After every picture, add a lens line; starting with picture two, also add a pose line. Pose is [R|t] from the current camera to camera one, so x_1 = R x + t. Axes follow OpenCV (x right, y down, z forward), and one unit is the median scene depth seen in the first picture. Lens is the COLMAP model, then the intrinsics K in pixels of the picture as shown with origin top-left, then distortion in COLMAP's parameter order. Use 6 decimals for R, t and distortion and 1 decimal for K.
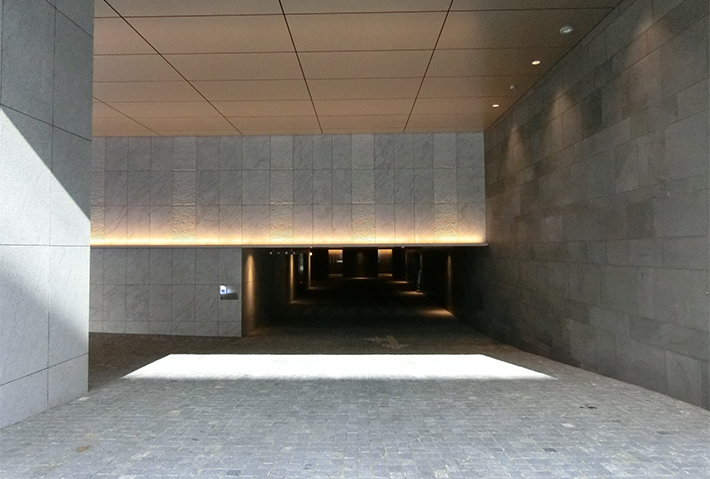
lens RADIAL K [[404.0, 0, 355.0], [0, 404.0, 239.5], [0, 0, 1]] dist [0.063697, -0.000037]
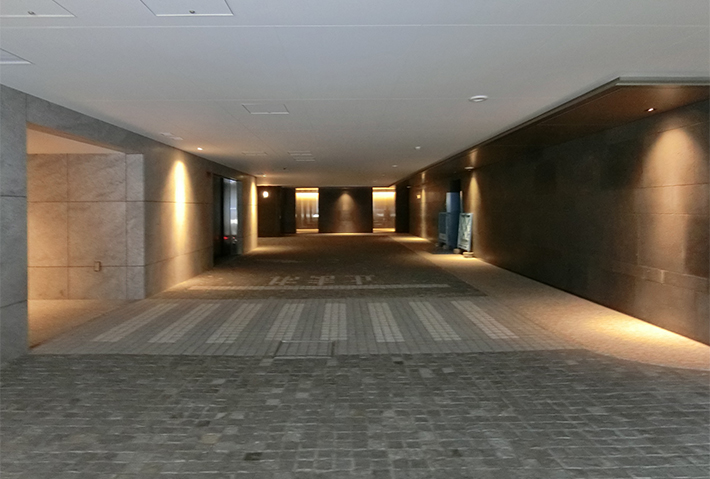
lens RADIAL K [[404.0, 0, 355.0], [0, 404.0, 239.5], [0, 0, 1]] dist [0.063697, -0.000037]
pose [[0.998674, -0.003092, 0.051384, -0.005167], [-0.001519, 0.995990, 0.089454, 0.043213], [-0.051455, -0.089414, 0.994665, 0.335763]]
